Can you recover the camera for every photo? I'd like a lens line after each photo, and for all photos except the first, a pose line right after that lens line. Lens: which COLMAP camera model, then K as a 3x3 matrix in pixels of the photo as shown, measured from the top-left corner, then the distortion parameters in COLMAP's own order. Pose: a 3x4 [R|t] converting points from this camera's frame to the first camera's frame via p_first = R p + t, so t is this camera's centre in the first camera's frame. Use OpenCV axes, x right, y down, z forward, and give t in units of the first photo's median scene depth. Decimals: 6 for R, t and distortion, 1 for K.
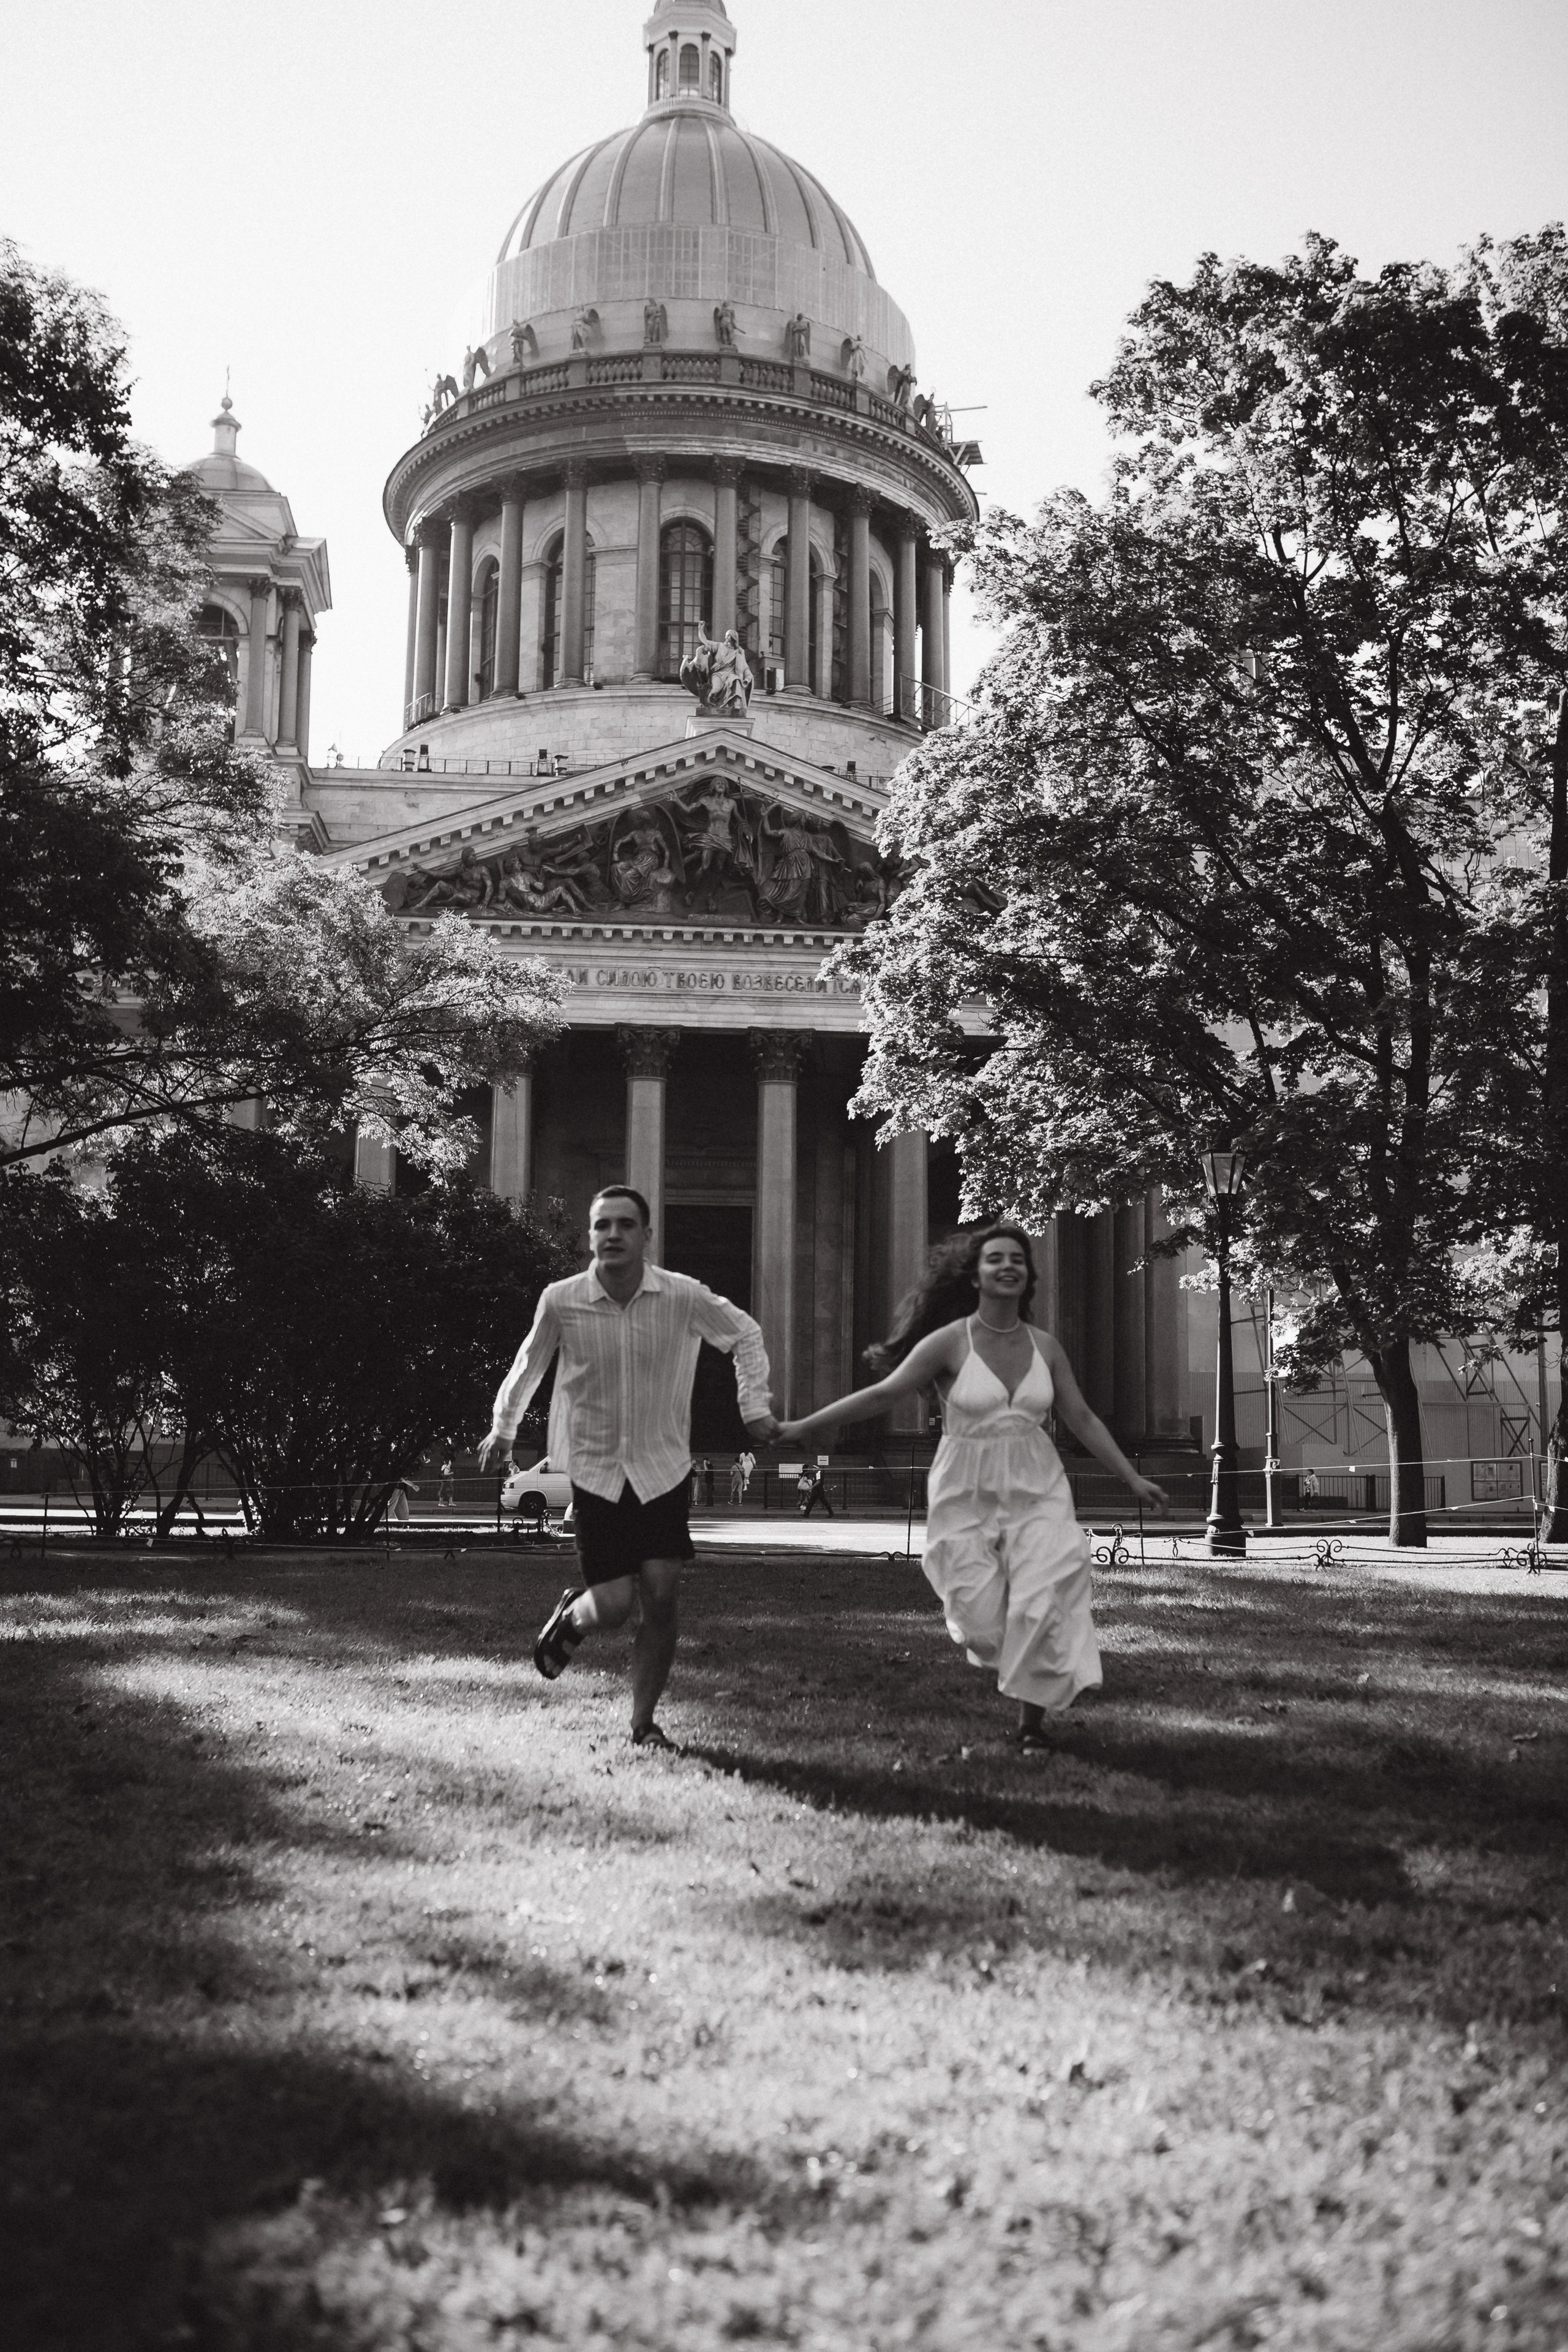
lens RADIAL K [[2230.4, 0, 787.8], [0, 2230.4, 1184.0], [0, 0, 1]] dist [-0.075399, 0.104948]
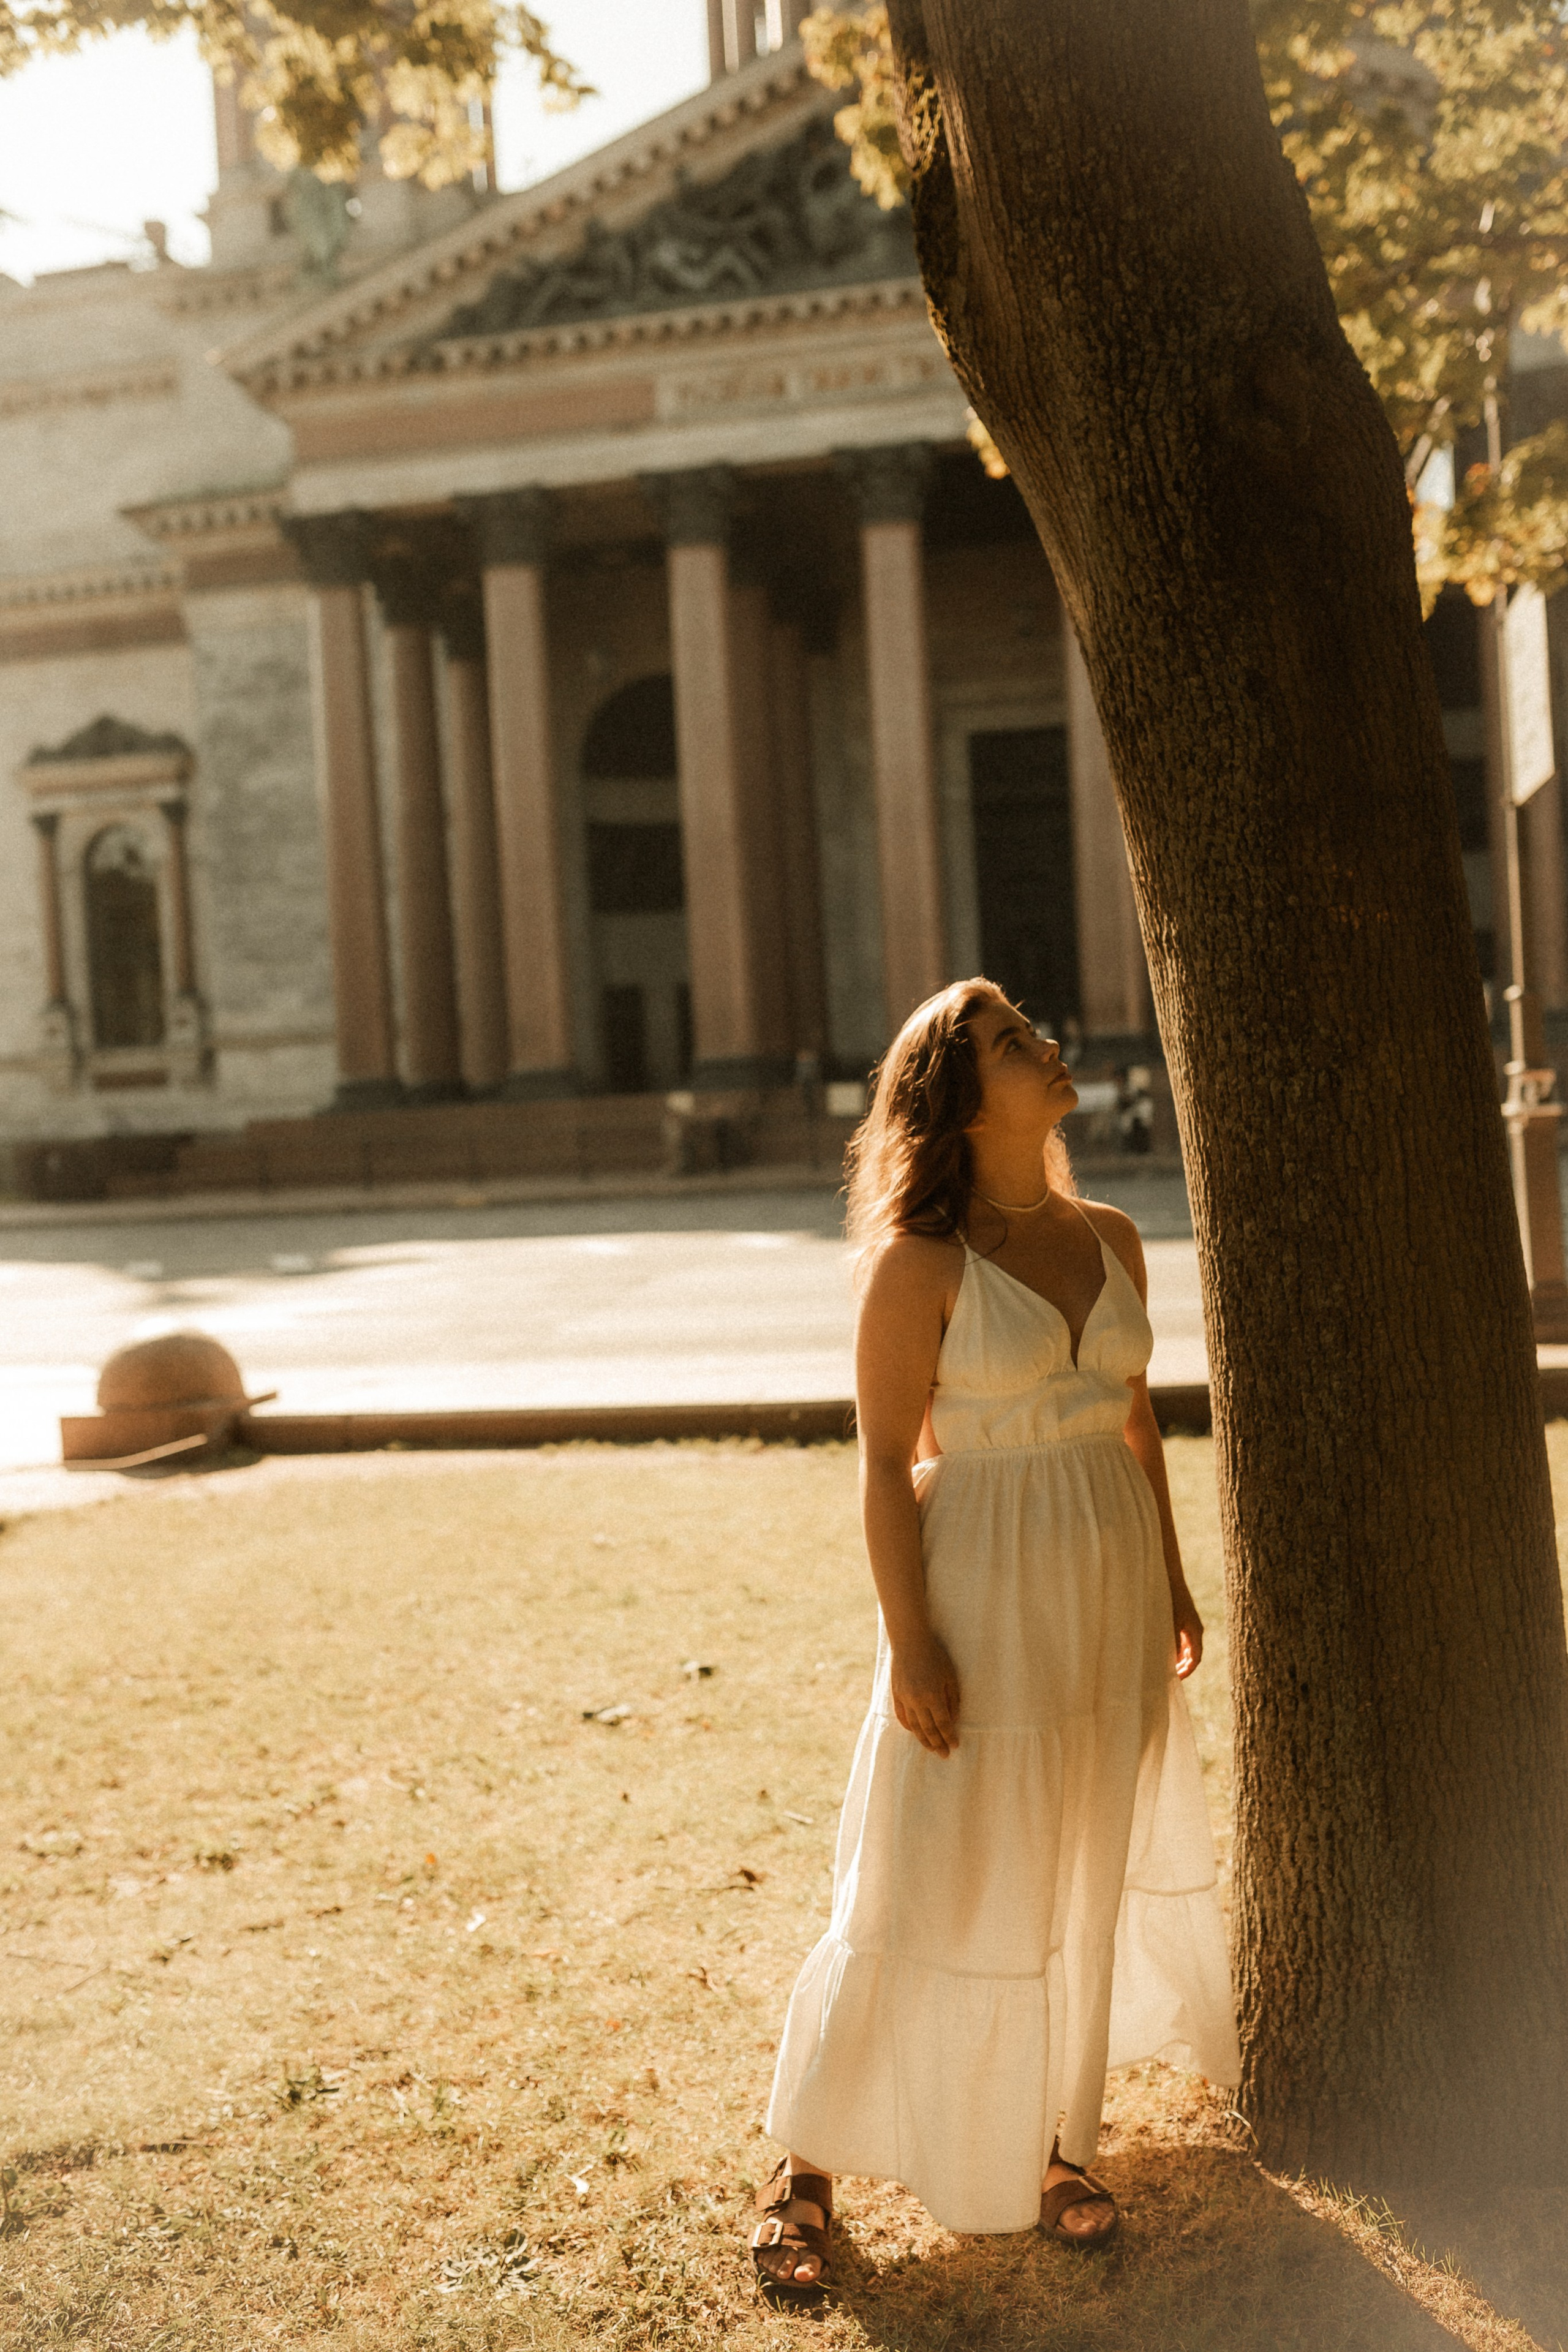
lens RADIAL K [[2239.4, 0, 769.2], [0, 2239.4, 1170.7], [0, 0, 1]] dist [-0.066961, 0.094582]
pose [[0.946922, -0.056790, -0.316407, 0.219938], [0.109198, 0.982569, 0.150445, 0.081017], [0.302347, -0.177011, 0.936618, 0.693853]]
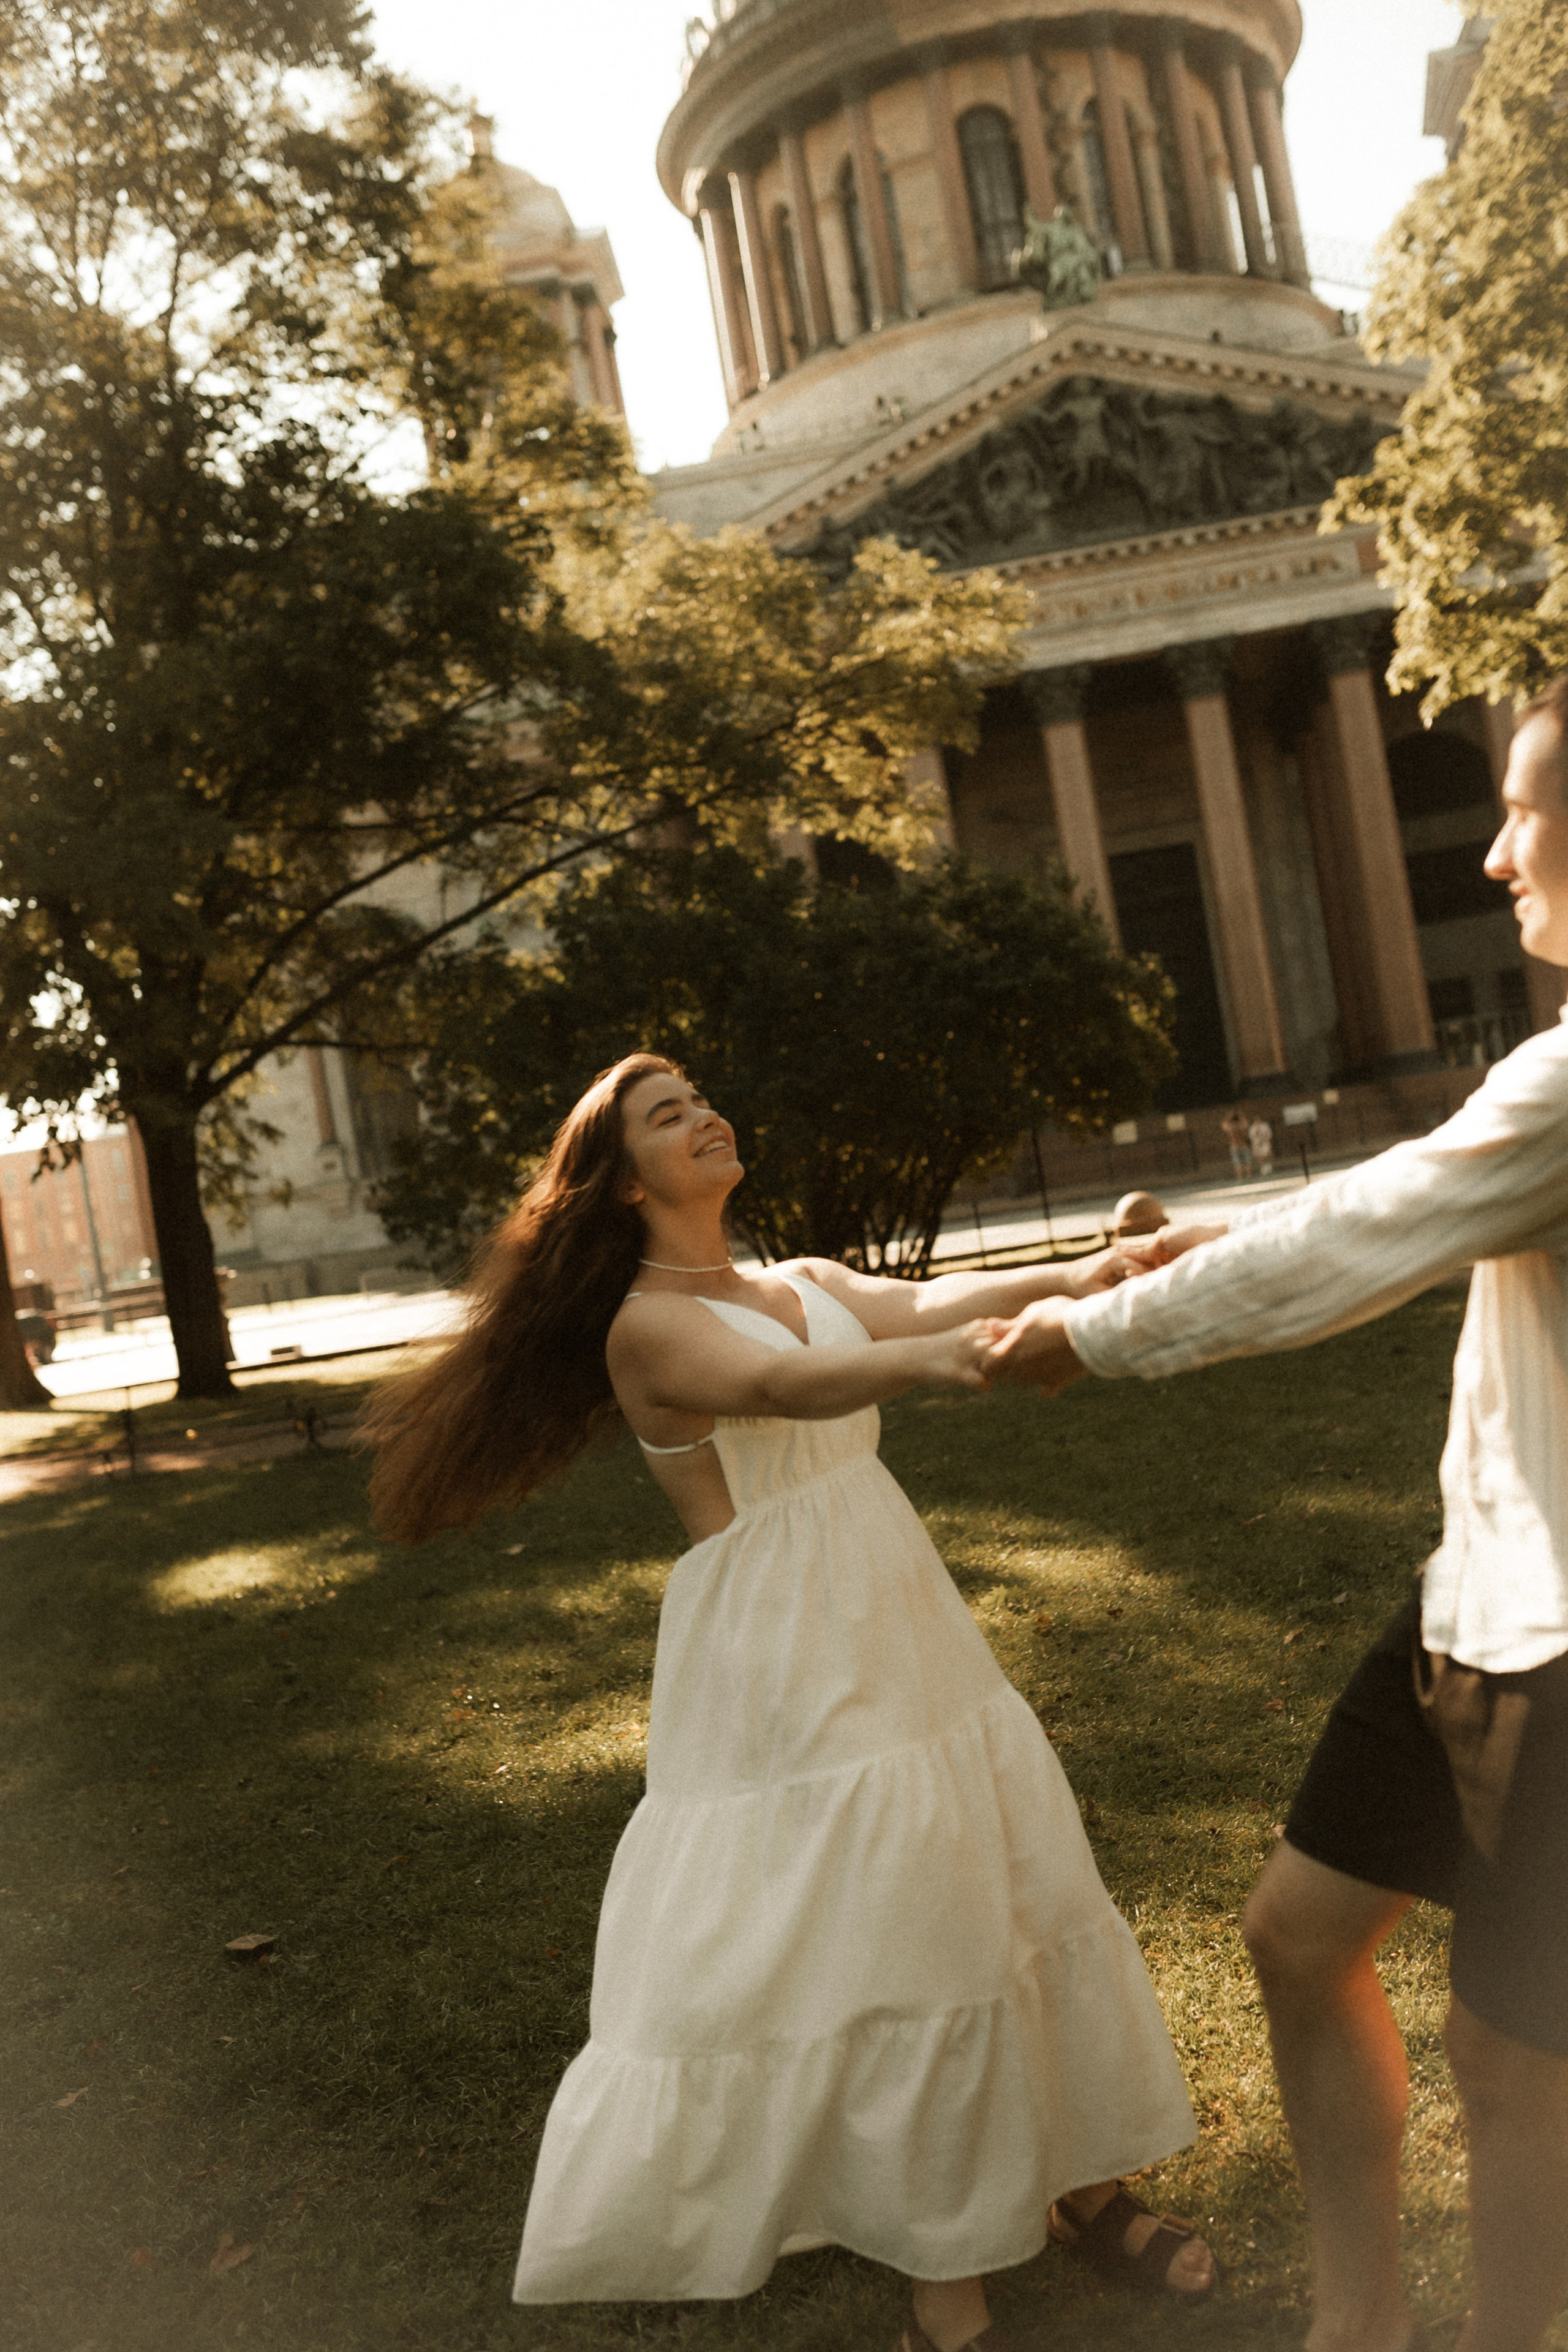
lens RADIAL K [[2230.4, 0, 787.8], [0, 2230.4, 1184.0], [0, 0, 1]] dist [-0.075399, 0.104948]
pose [[0.965154, -0.168196, -0.200471, -0.043835], [0.195537, 0.972654, 0.125336, 0.000418], [0.173908, -0.160168, 0.971649, 0.120143]]
